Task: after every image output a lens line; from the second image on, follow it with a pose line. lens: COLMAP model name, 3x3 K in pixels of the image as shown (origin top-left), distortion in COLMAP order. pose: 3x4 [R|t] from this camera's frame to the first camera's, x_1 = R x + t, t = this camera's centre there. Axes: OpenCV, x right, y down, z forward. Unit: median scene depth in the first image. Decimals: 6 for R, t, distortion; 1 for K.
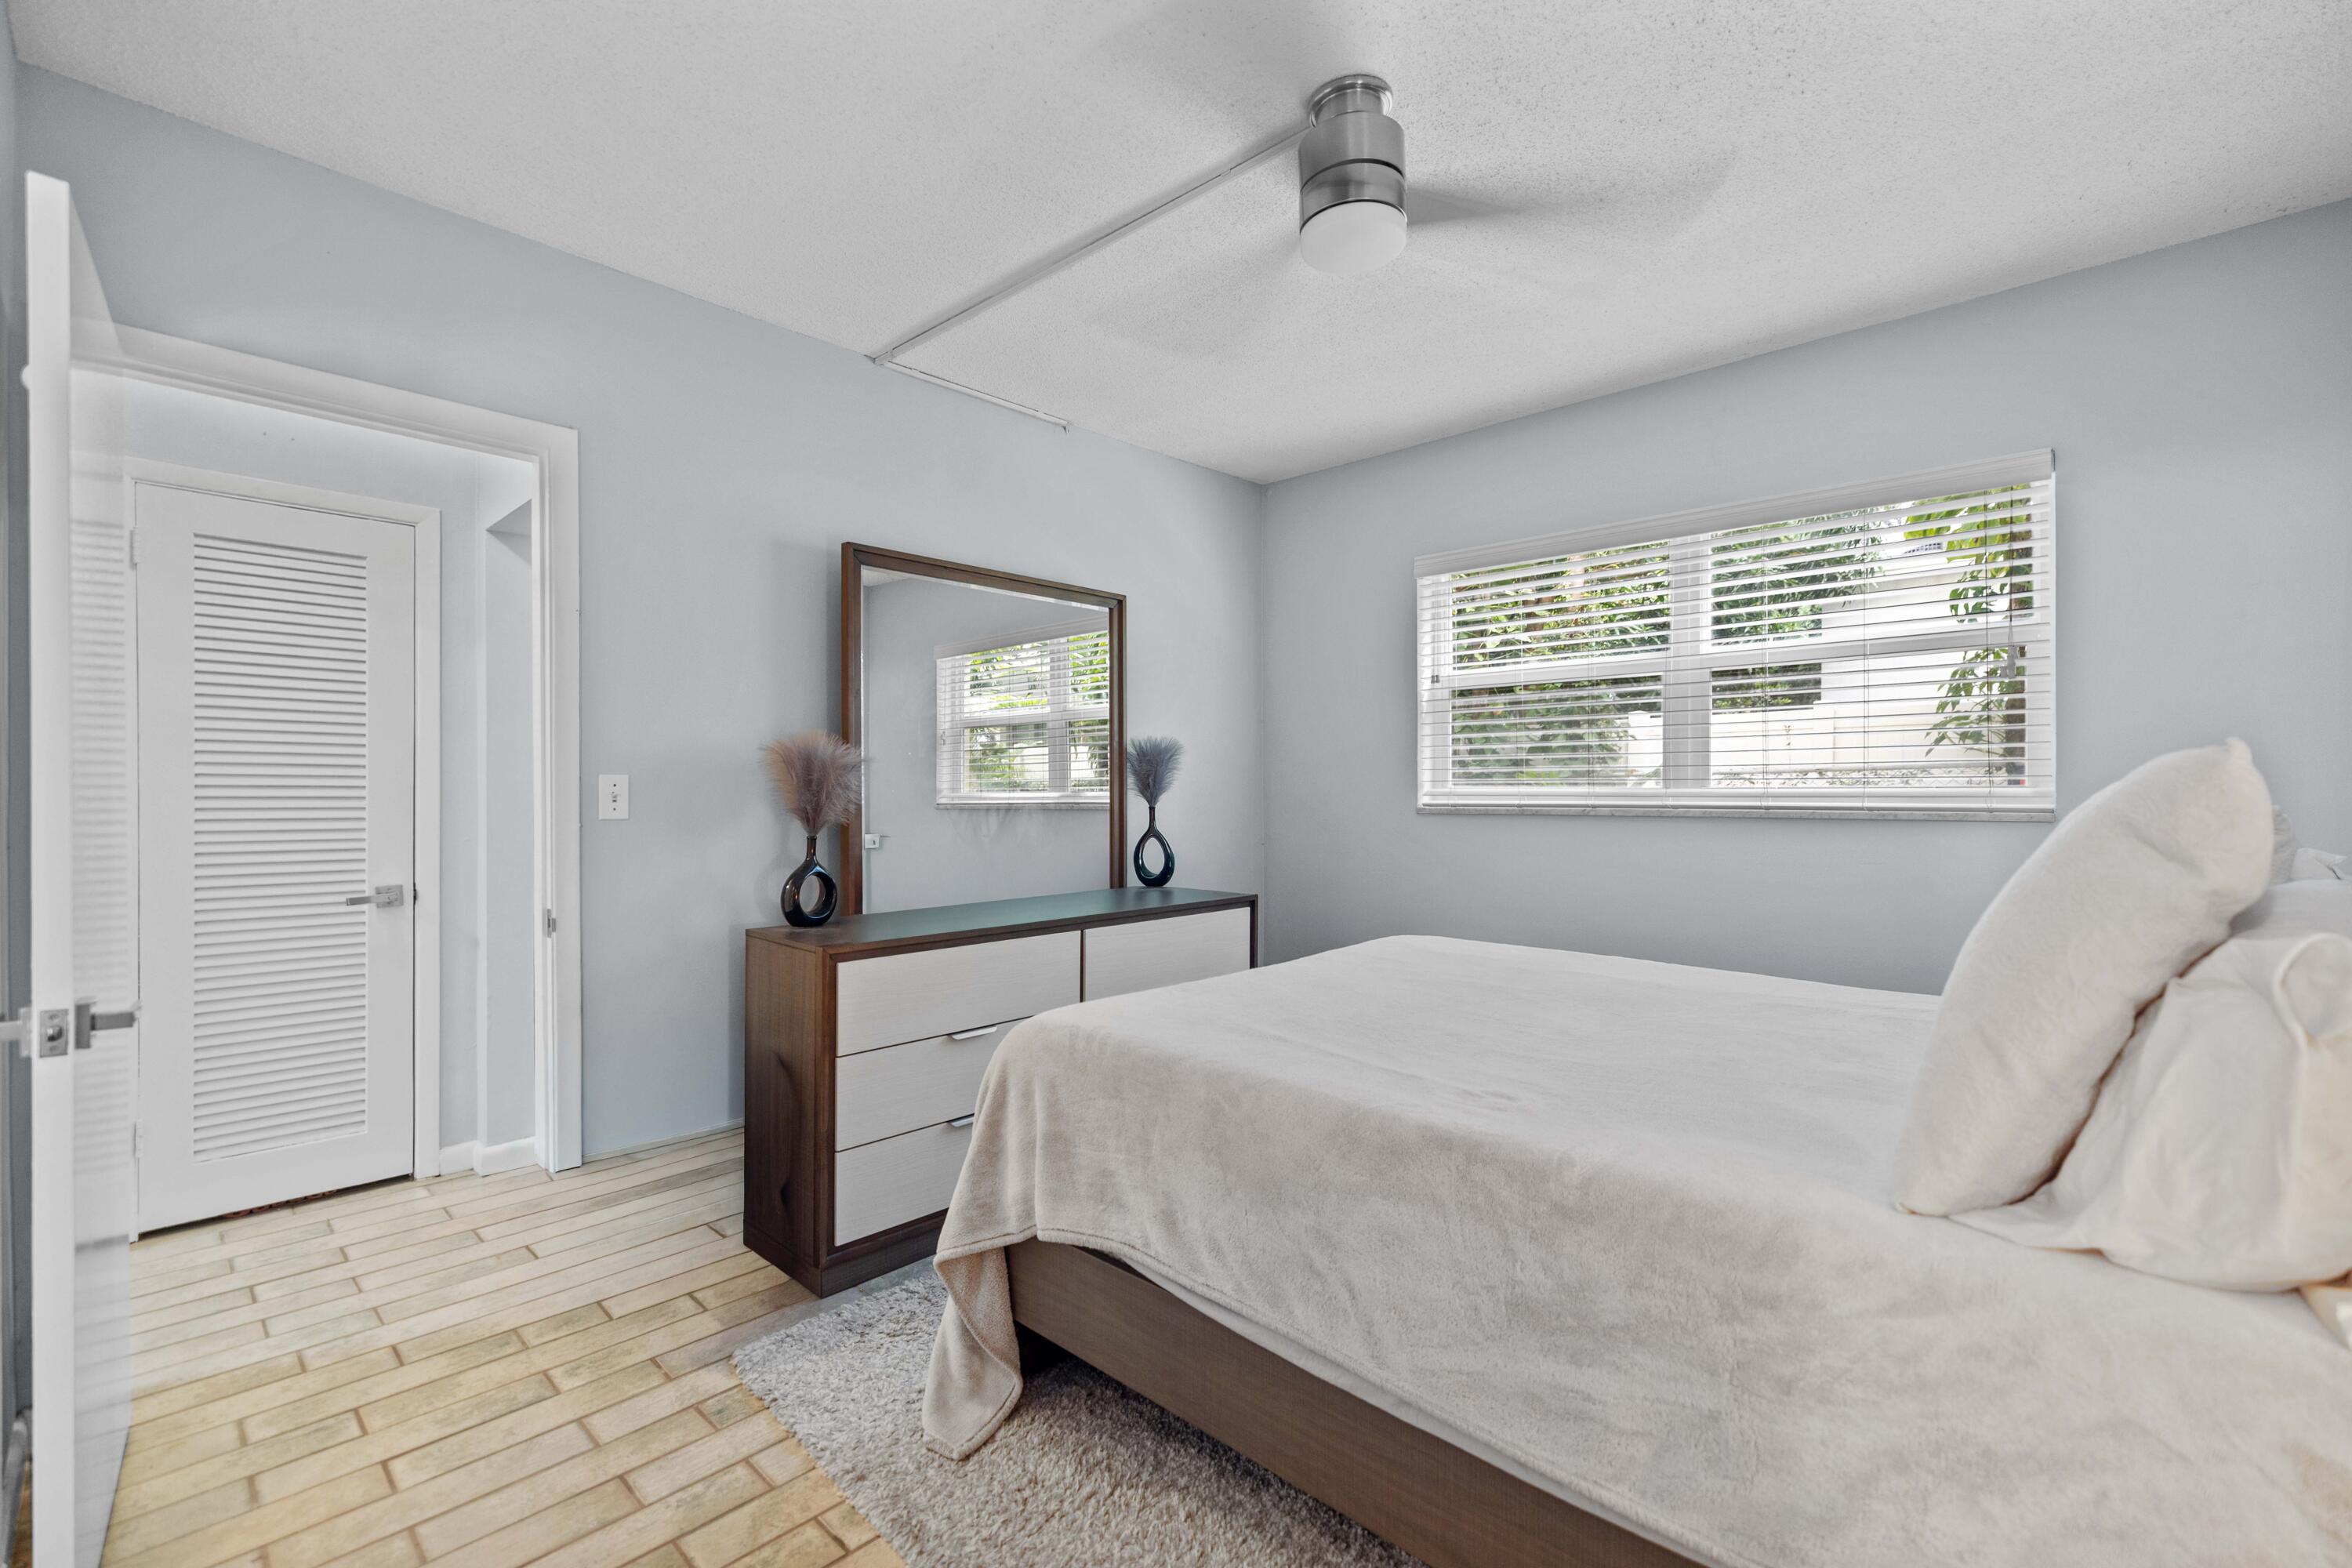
lens RADIAL K [[1018.2, 0, 1176.0], [0, 1018.2, 784.0], [0, 0, 1]] dist [0.000246, -0.000099]
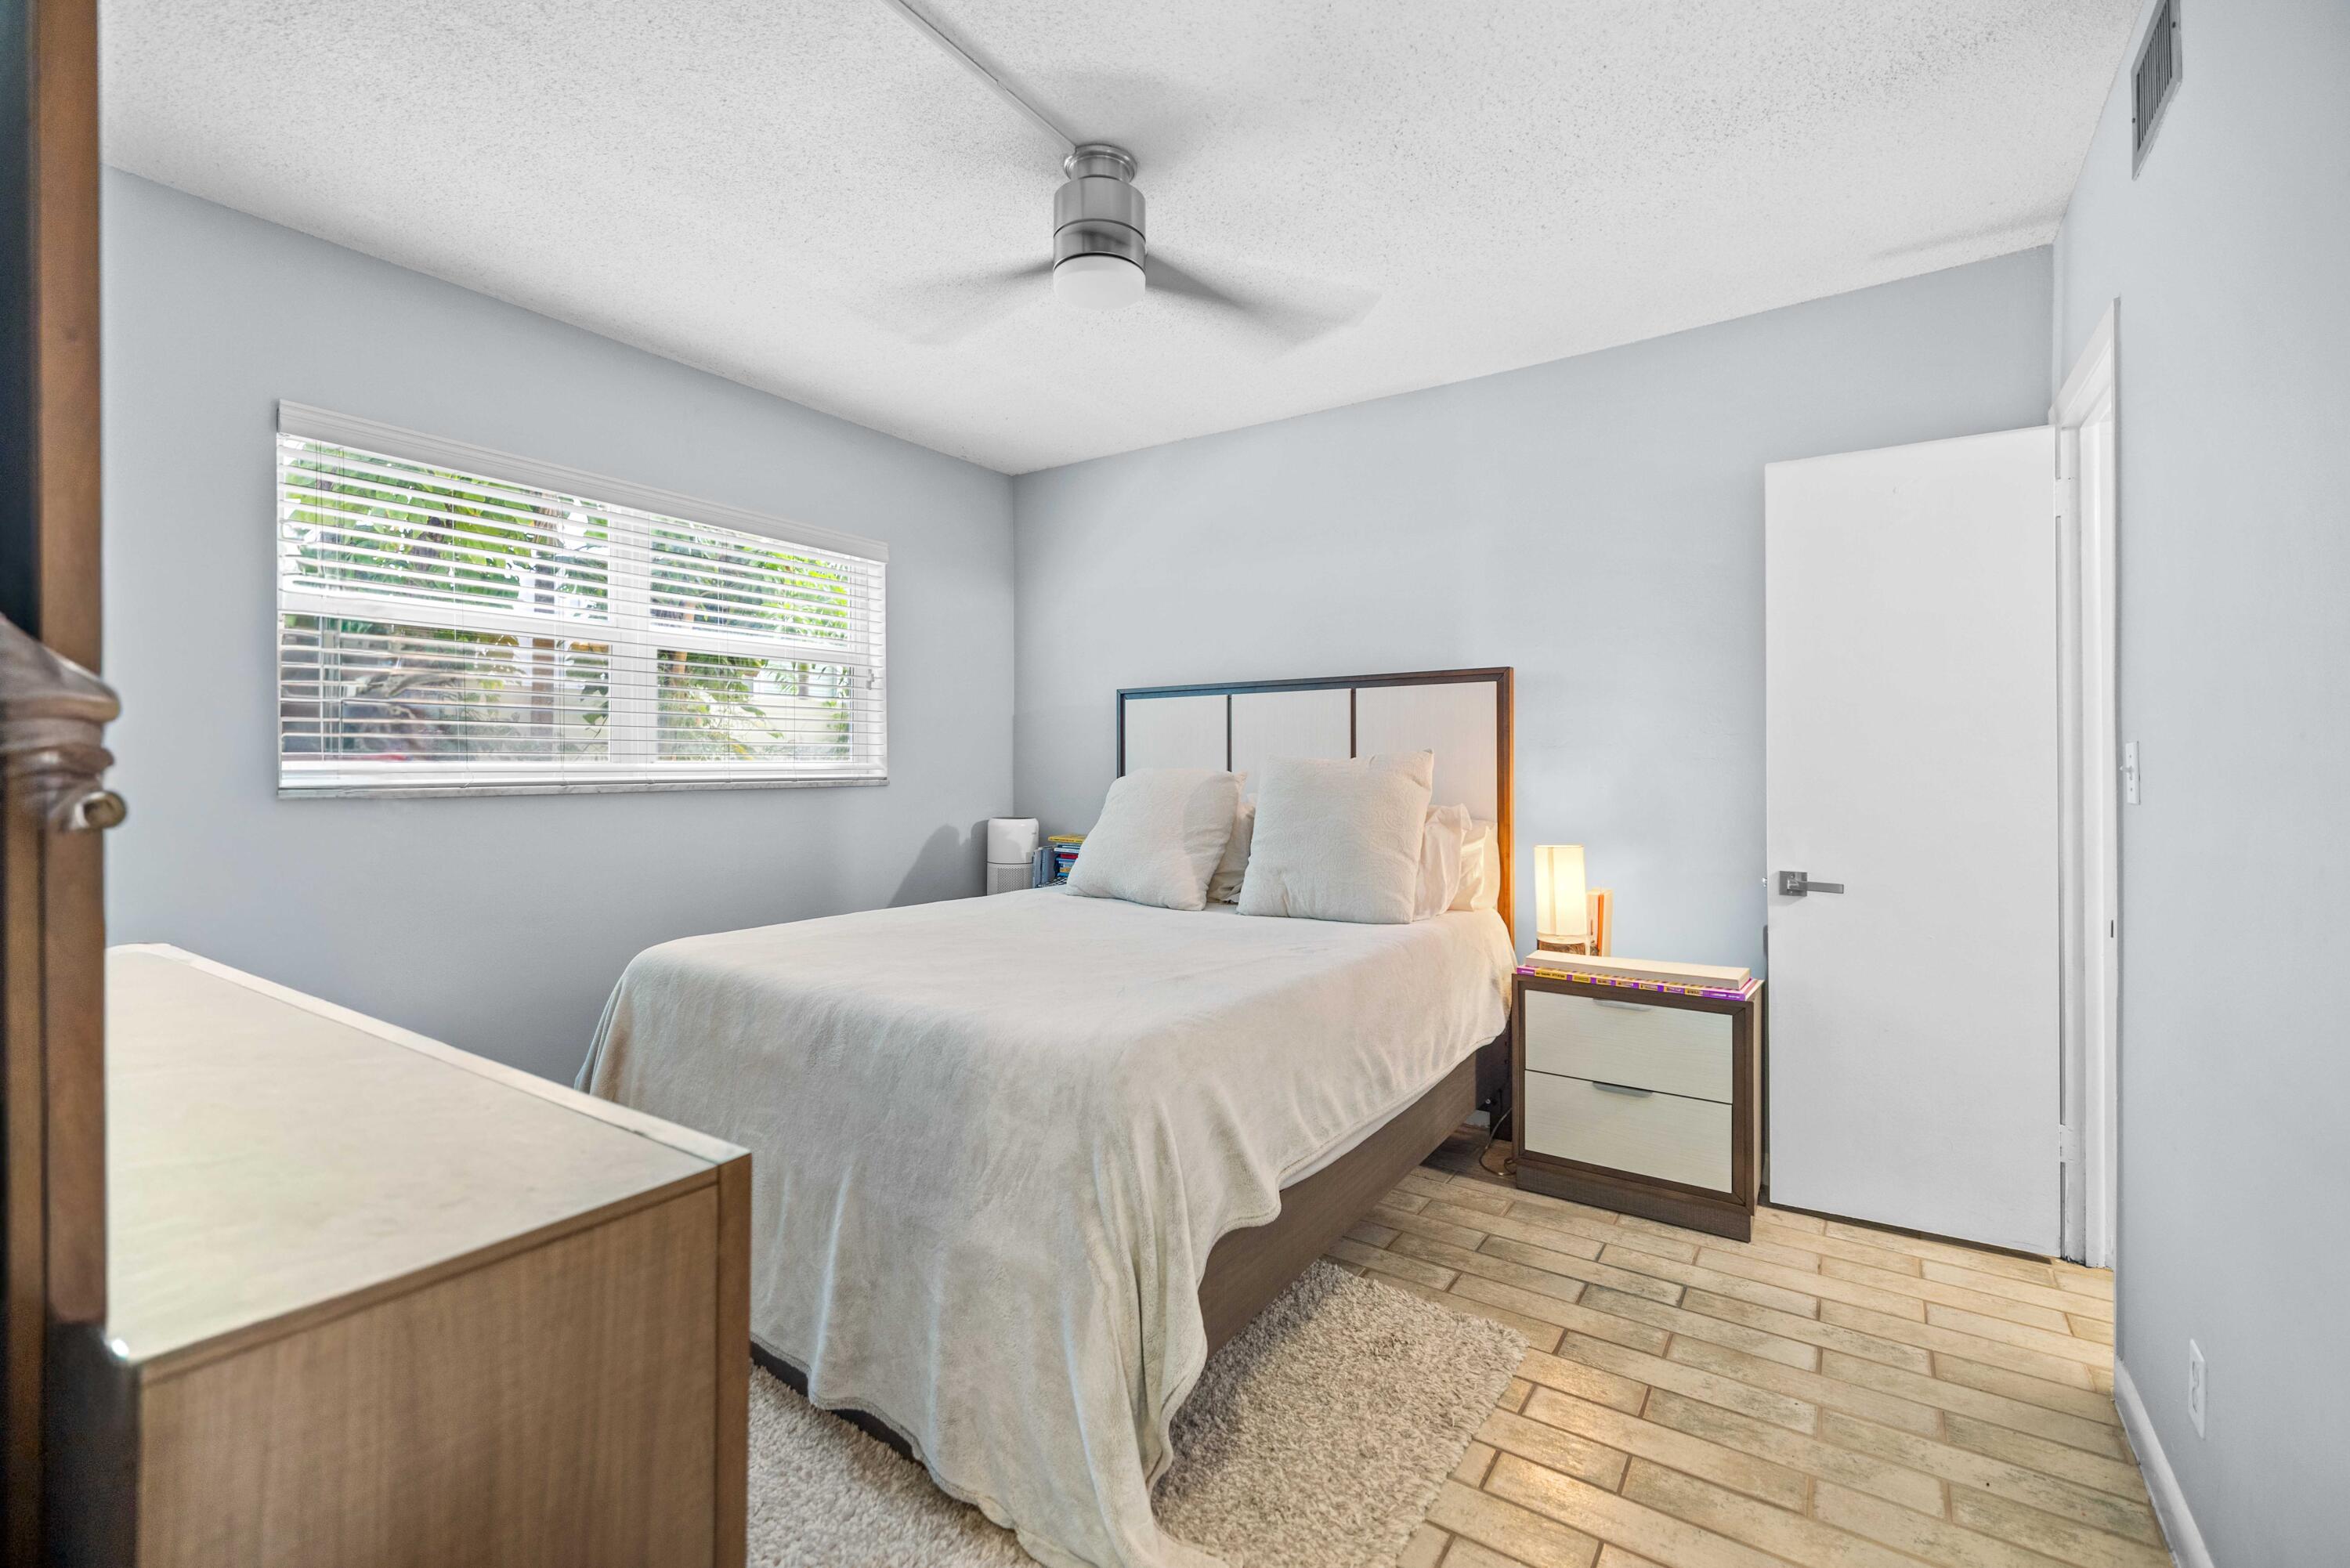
lens RADIAL K [[1017.3, 0, 1175.0], [0, 1017.3, 784.0], [0, 0, 1]] dist [0.000246, -0.000099]
pose [[-0.134199, -0.018599, 0.990780, -0.640411], [-0.010291, 0.999796, 0.017374, 0.003473], [-0.990901, -0.007865, -0.134363, 0.674554]]
